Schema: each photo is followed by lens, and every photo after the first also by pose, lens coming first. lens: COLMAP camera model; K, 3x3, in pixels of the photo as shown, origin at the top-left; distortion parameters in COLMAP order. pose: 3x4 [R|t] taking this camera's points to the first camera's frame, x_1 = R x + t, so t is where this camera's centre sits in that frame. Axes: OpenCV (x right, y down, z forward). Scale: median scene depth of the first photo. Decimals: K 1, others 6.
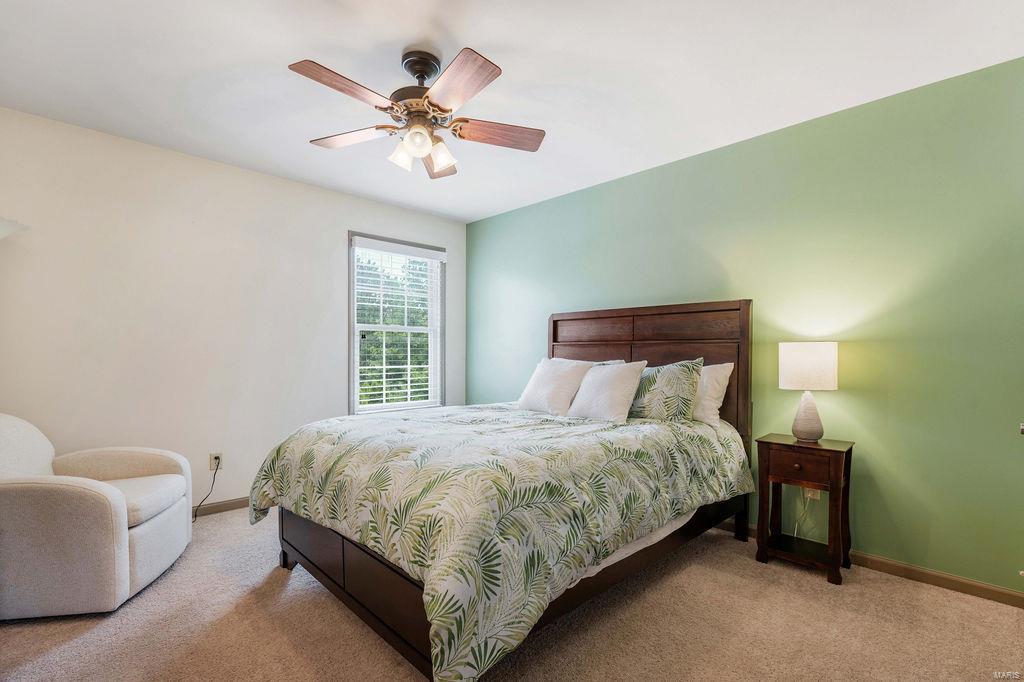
lens RADIAL K [[474.1, 0, 511.6], [0, 474.1, 355.0], [0, 0, 1]] dist [0.016165, 0.000061]
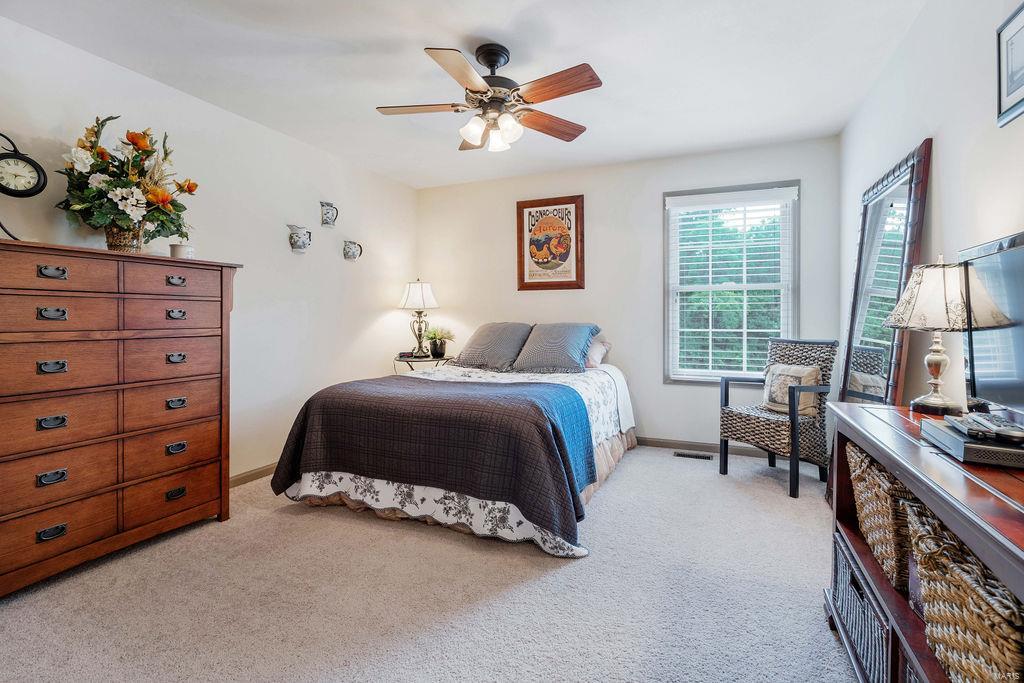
lens RADIAL K [[473.2, 0, 512.0], [0, 473.2, 323.8], [0, 0, 1]] dist [0.015428, -0.000092]
pose [[0.390223, 0.016922, -0.920565, 0.452074], [-0.001980, 0.999844, 0.017539, -0.001748], [0.920718, -0.005022, 0.390196, 0.311192]]
